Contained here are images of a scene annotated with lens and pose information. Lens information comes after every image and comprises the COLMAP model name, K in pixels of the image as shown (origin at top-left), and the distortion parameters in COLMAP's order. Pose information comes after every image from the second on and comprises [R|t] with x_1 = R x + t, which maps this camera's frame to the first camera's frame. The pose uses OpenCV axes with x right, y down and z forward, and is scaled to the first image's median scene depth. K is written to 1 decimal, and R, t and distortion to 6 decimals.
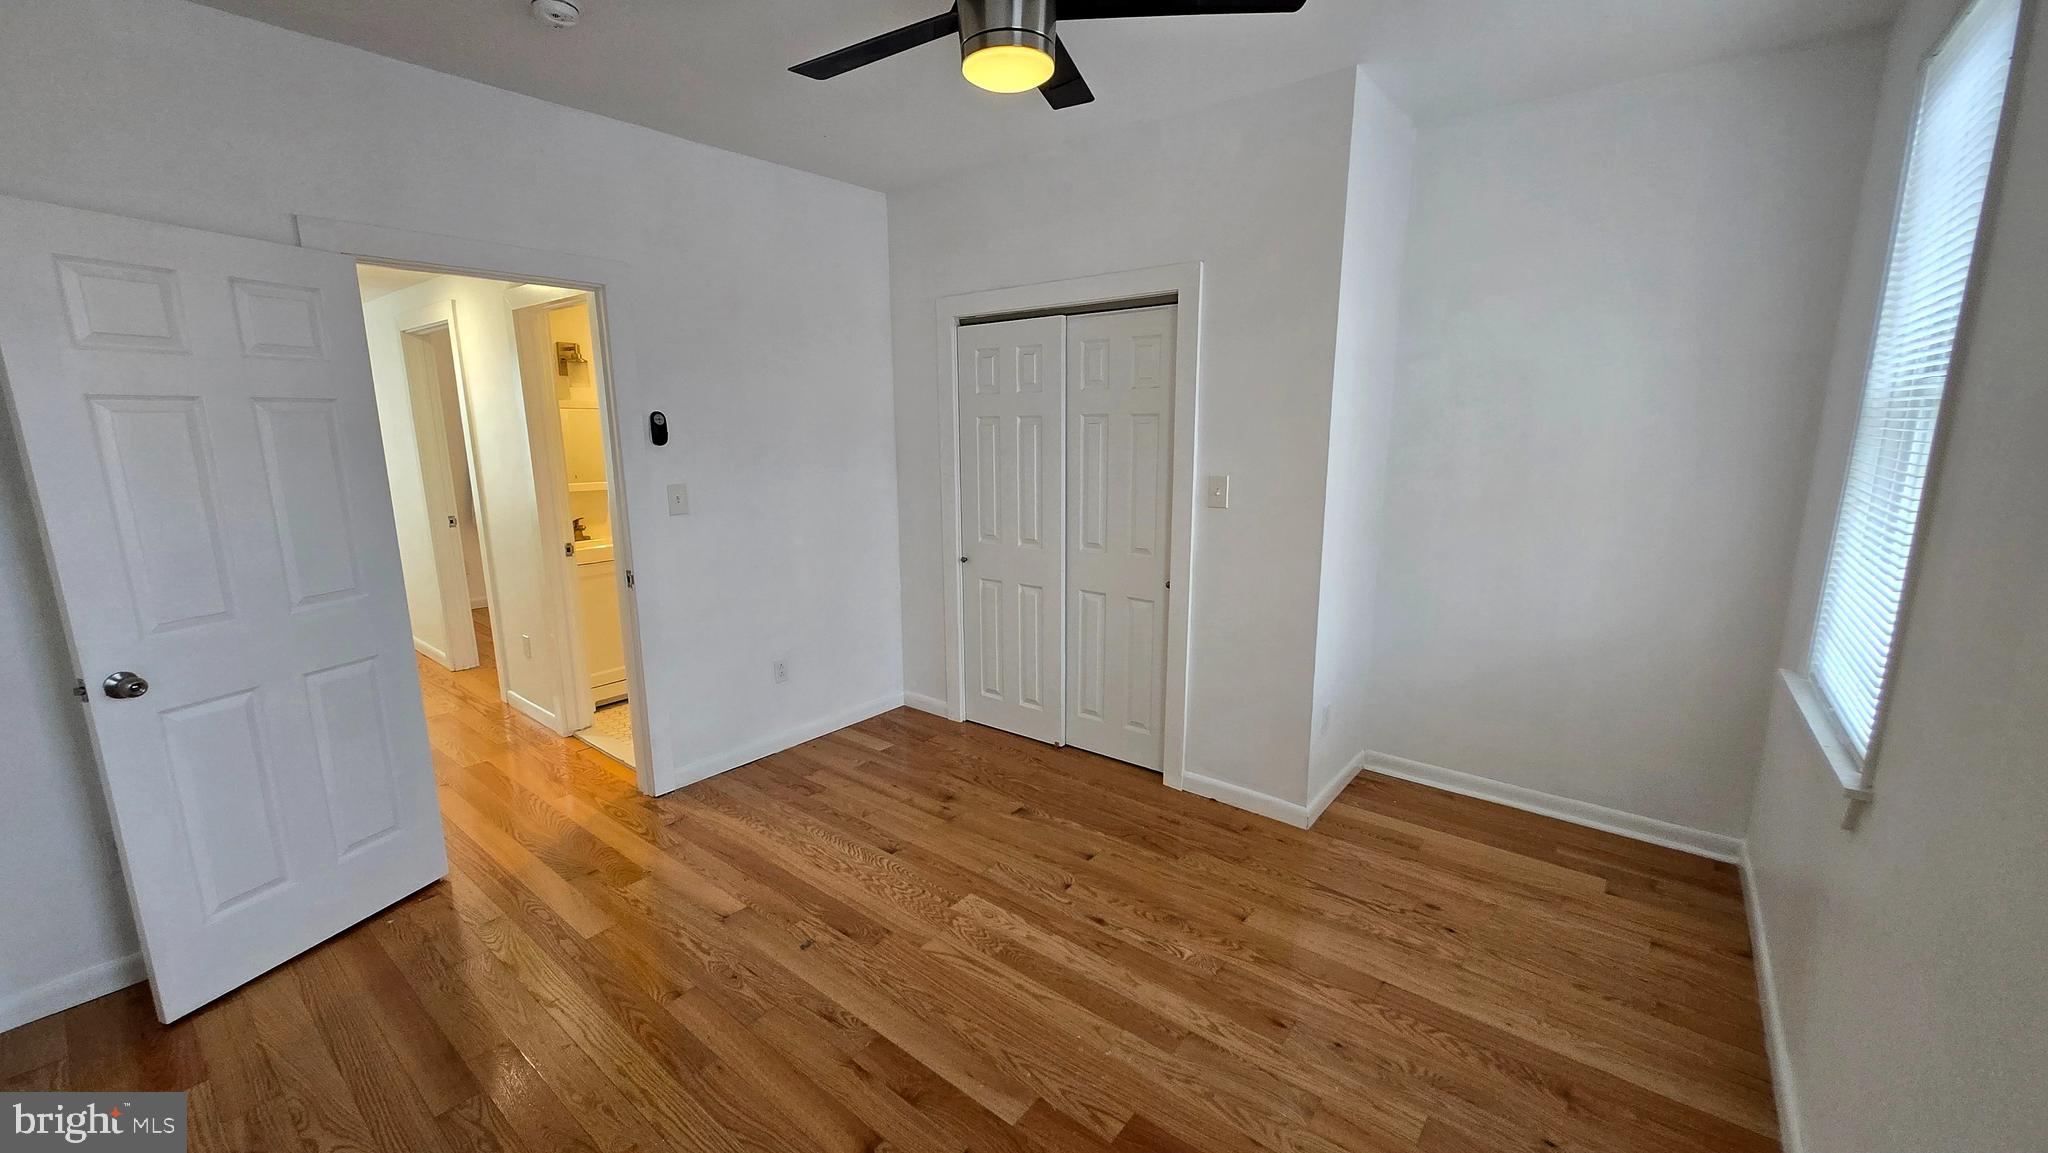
lens RADIAL K [[802.8, 0, 1010.7], [0, 802.8, 582.4], [0, 0, 1]] dist [-0.000186, -0.000131]
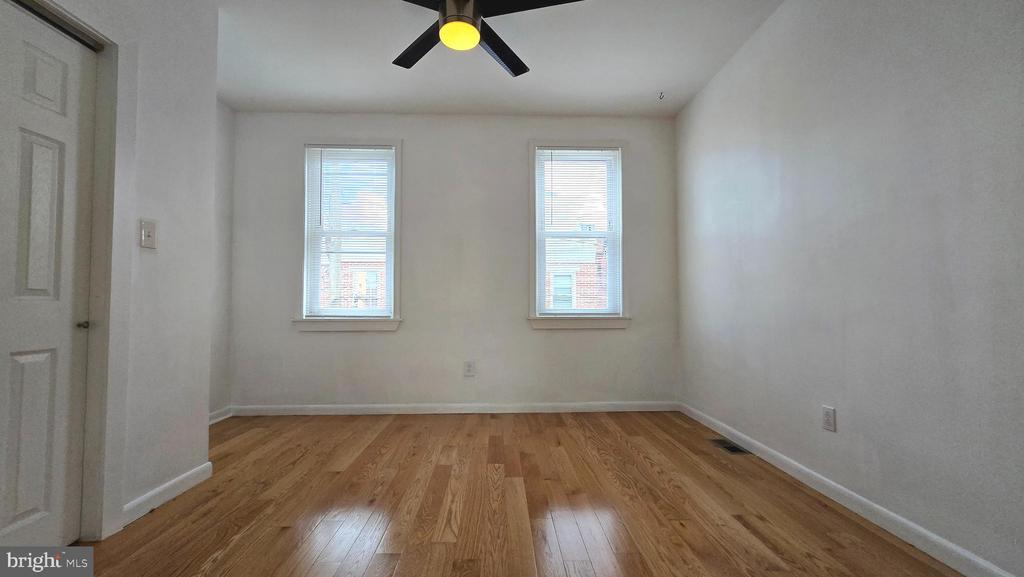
lens RADIAL K [[401.4, 0, 505.3], [0, 401.4, 291.4], [0, 0, 1]] dist [-0.000186, -0.000131]
pose [[-0.651594, 0.034841, 0.757767, -0.620317], [0.152935, 0.984466, 0.086243, -0.001475], [-0.742991, 0.172085, -0.646801, 1.173993]]
